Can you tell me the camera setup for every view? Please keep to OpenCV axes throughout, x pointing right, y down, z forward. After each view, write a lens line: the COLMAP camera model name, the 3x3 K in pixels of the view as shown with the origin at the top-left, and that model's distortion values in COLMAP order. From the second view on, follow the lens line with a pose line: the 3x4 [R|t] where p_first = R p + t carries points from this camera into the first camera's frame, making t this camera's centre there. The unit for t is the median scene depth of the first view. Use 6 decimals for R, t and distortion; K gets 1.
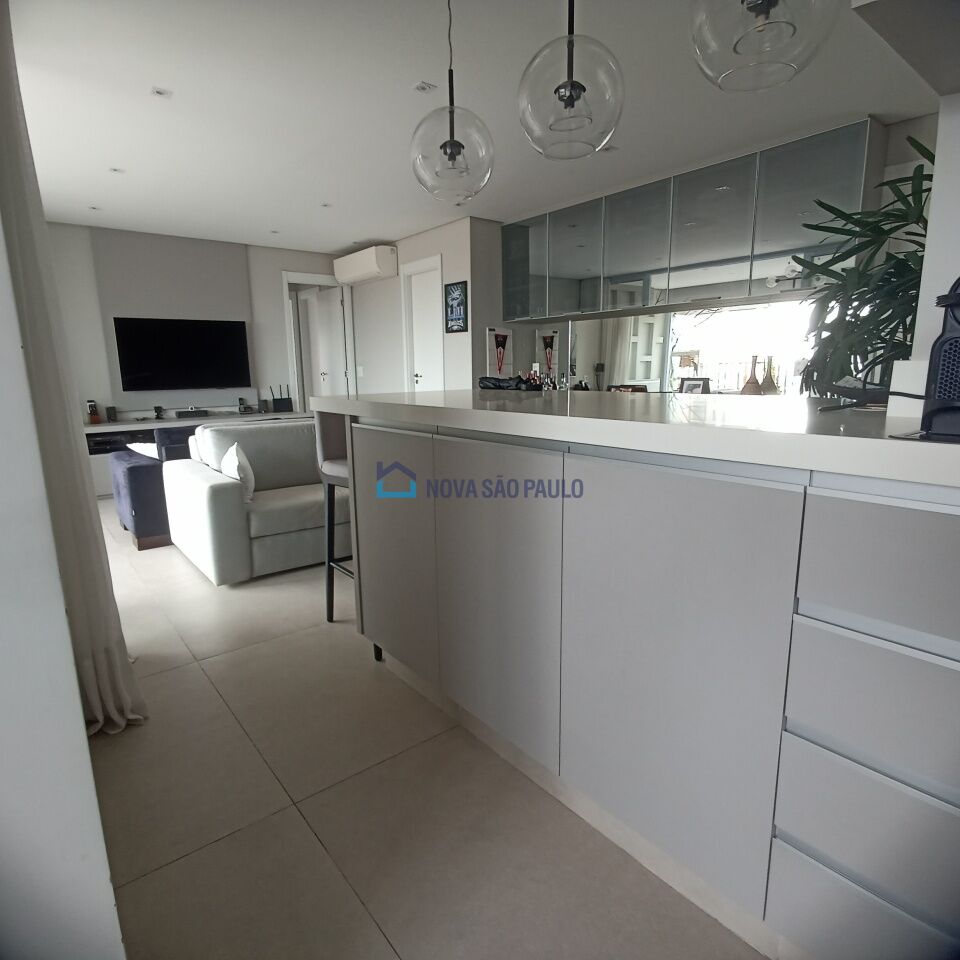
lens RADIAL K [[584.3, 0, 479.8], [0, 584.3, 482.9], [0, 0, 1]] dist [-0.003905, -0.000533]
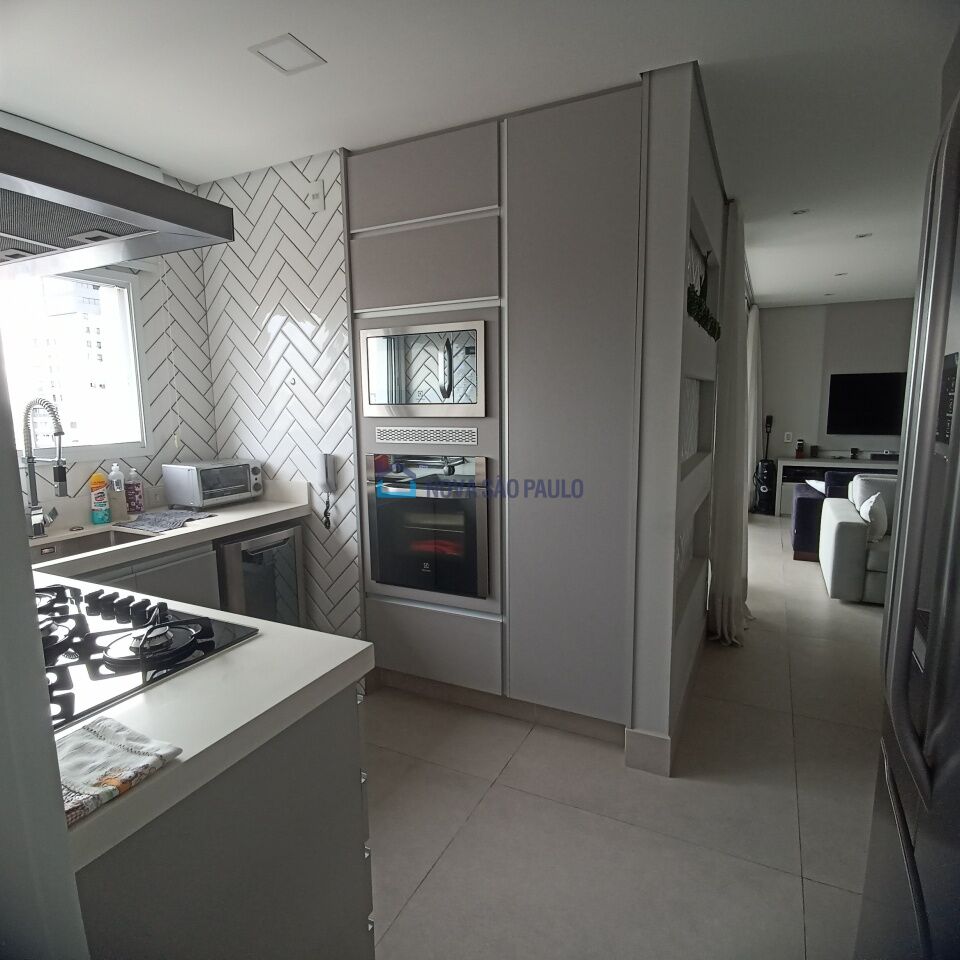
lens RADIAL K [[584.3, 0, 480.7], [0, 584.3, 482.2], [0, 0, 1]] dist [-0.003905, -0.000533]
pose [[0.421046, 0.139124, -0.896306, 0.281842], [-0.175558, 0.981981, 0.069953, -0.025176], [0.889887, 0.127900, 0.437883, -0.241898]]
